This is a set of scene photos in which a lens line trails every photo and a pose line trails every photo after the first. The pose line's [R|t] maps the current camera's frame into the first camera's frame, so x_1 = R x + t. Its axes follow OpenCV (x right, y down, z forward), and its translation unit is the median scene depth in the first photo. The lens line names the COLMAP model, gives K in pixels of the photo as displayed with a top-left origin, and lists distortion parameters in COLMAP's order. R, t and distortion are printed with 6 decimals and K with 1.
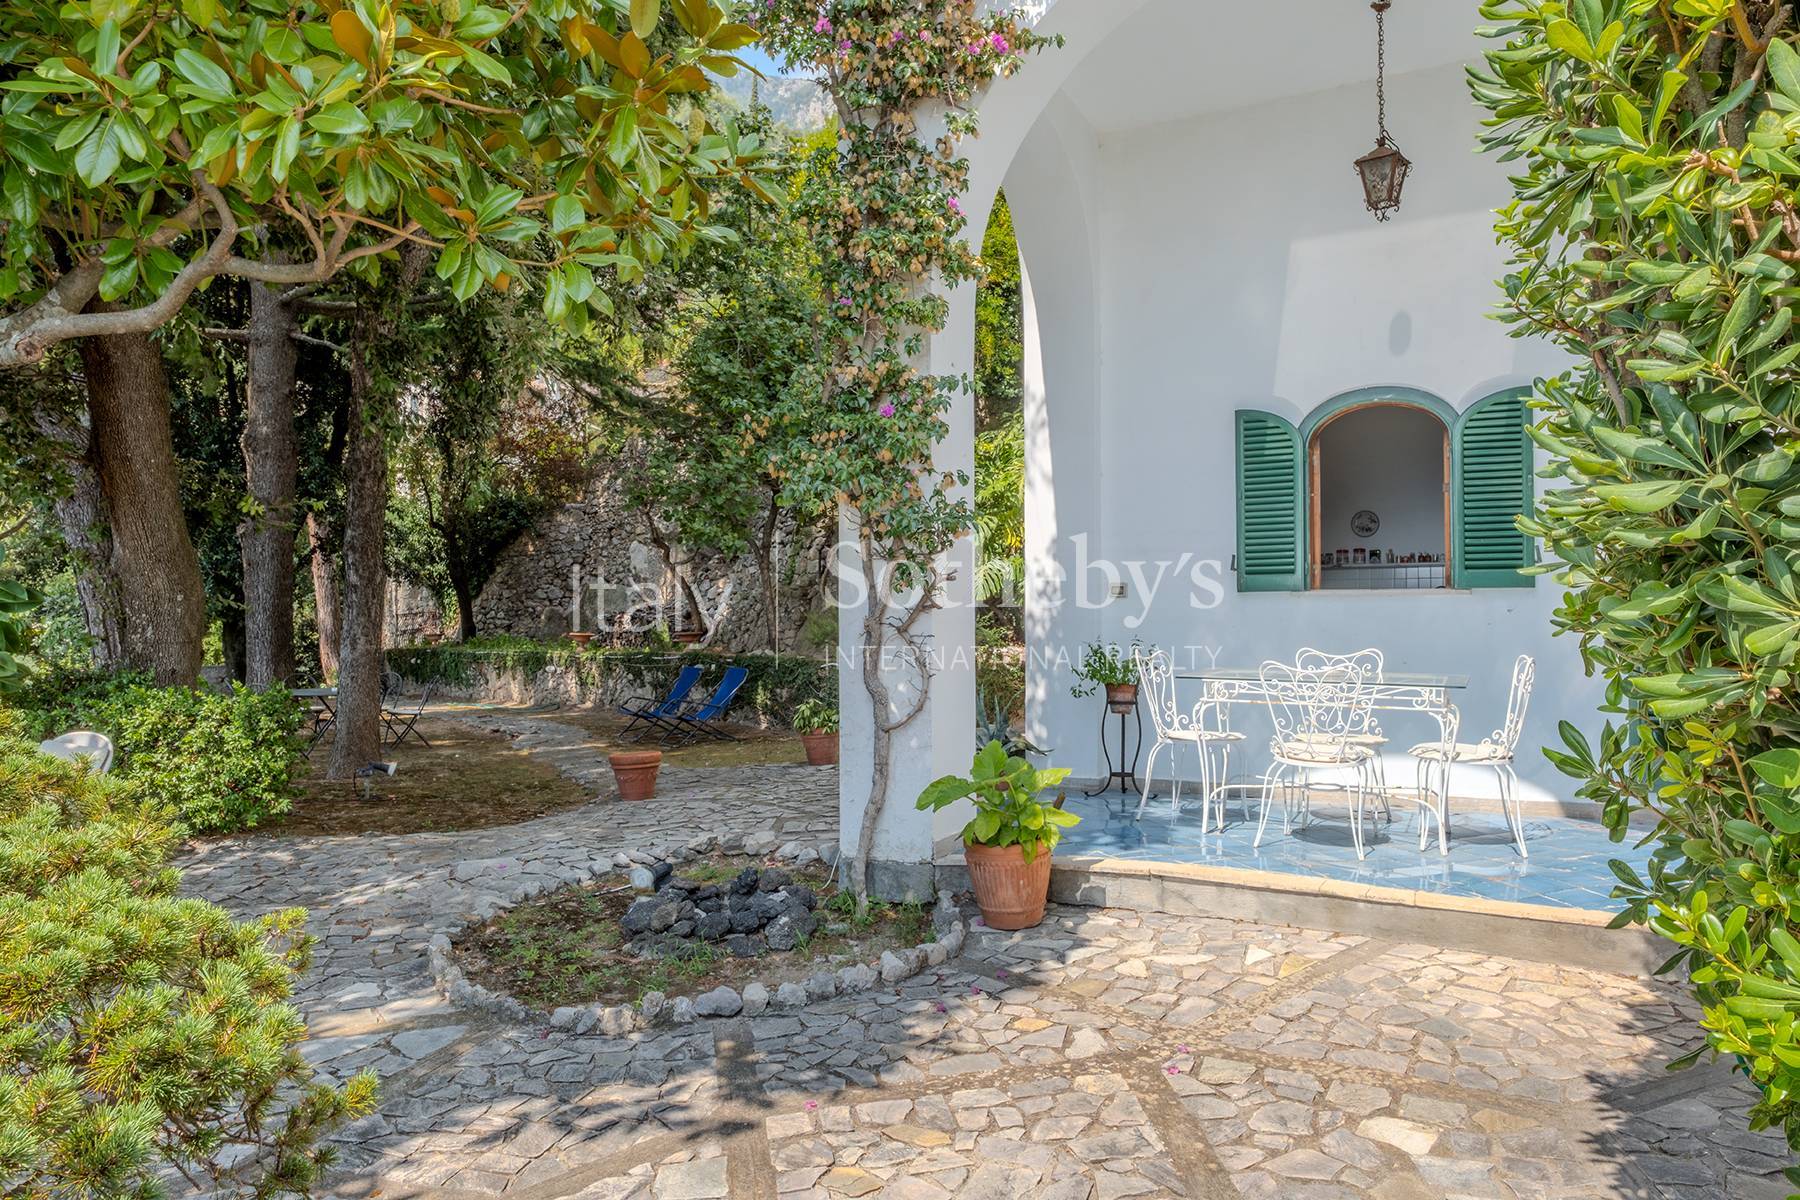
lens RADIAL K [[1114.1, 0, 902.9], [0, 1114.1, 609.0], [0, 0, 1]] dist [-0.005735, 0.002347]
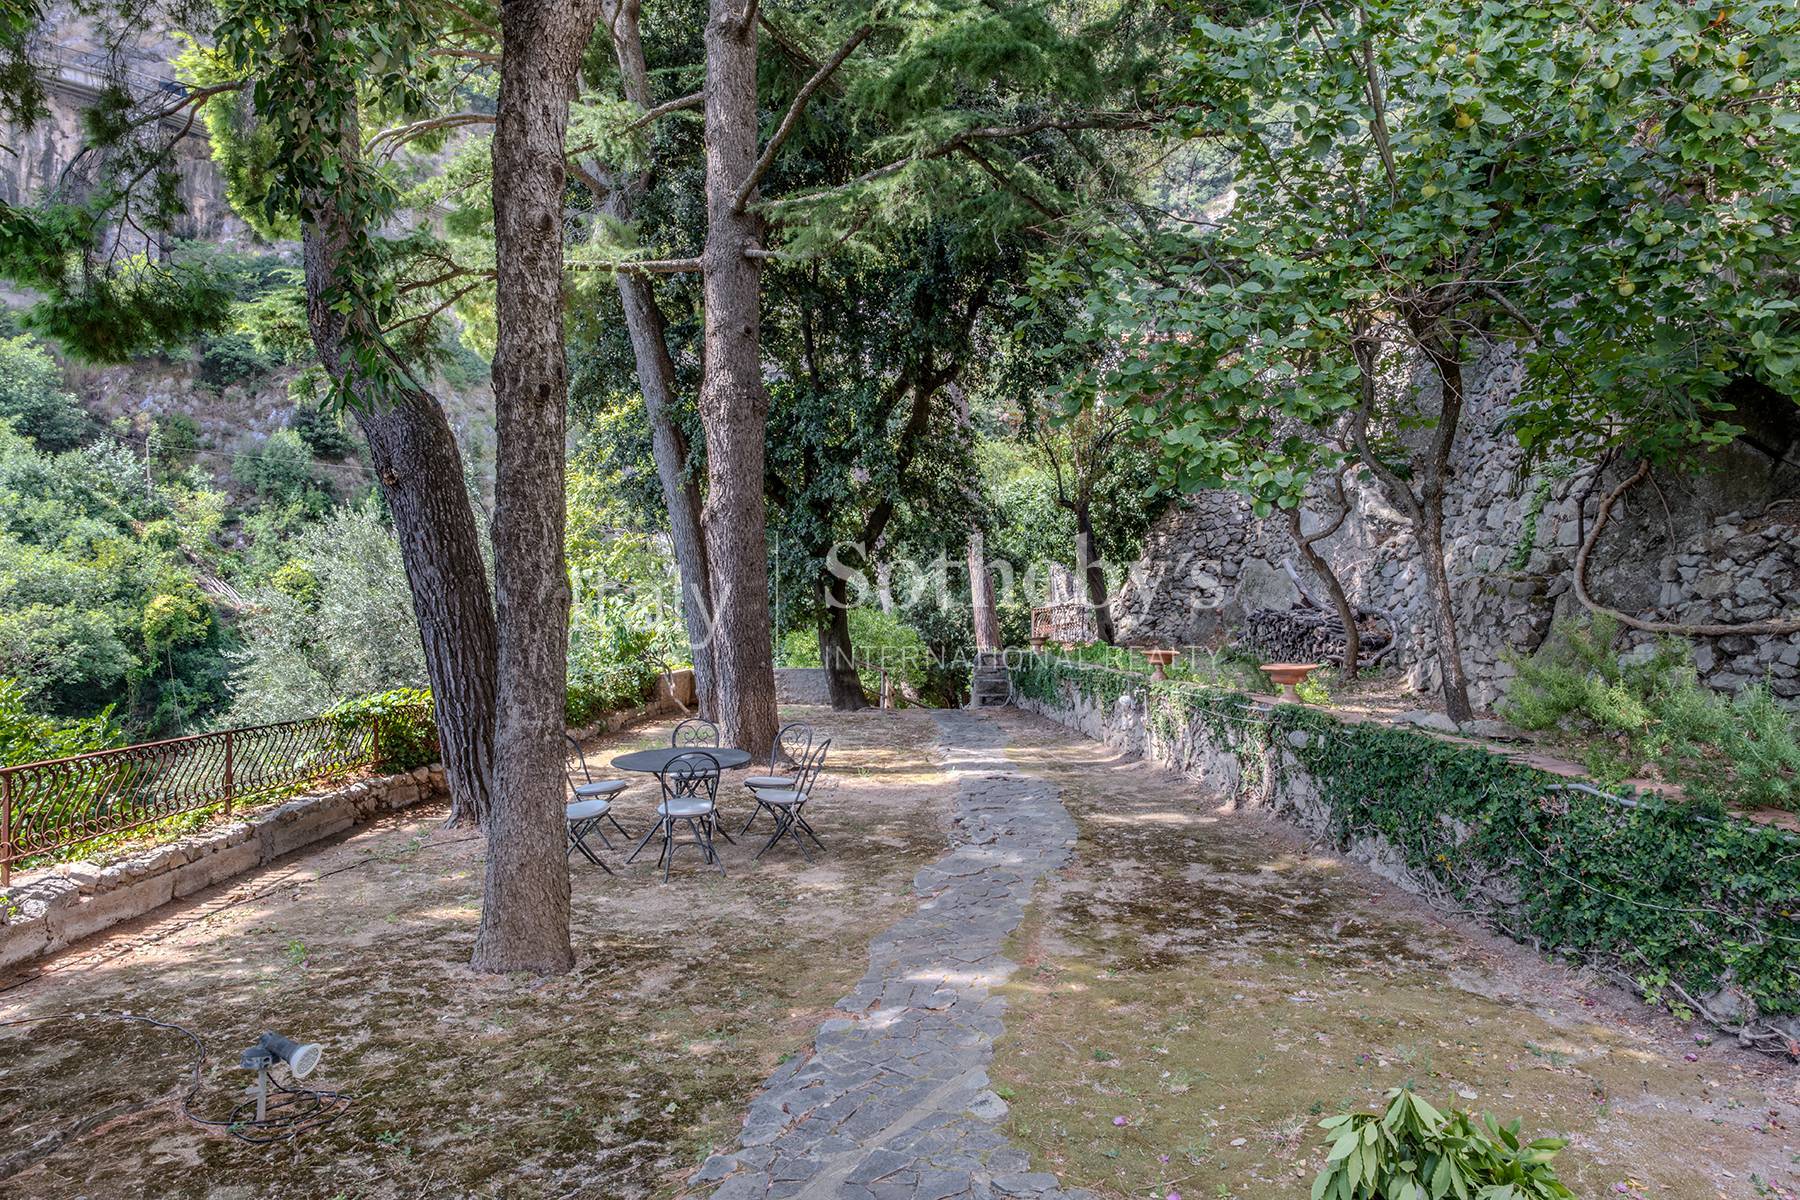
lens RADIAL K [[1114.1, 0, 902.9], [0, 1114.1, 609.0], [0, 0, 1]] dist [-0.005735, 0.002347]
pose [[0.793573, -0.002437, -0.608470, -0.007049], [0.014418, 0.999787, 0.014800, -0.009284], [0.608305, -0.020518, 0.793438, 0.253095]]
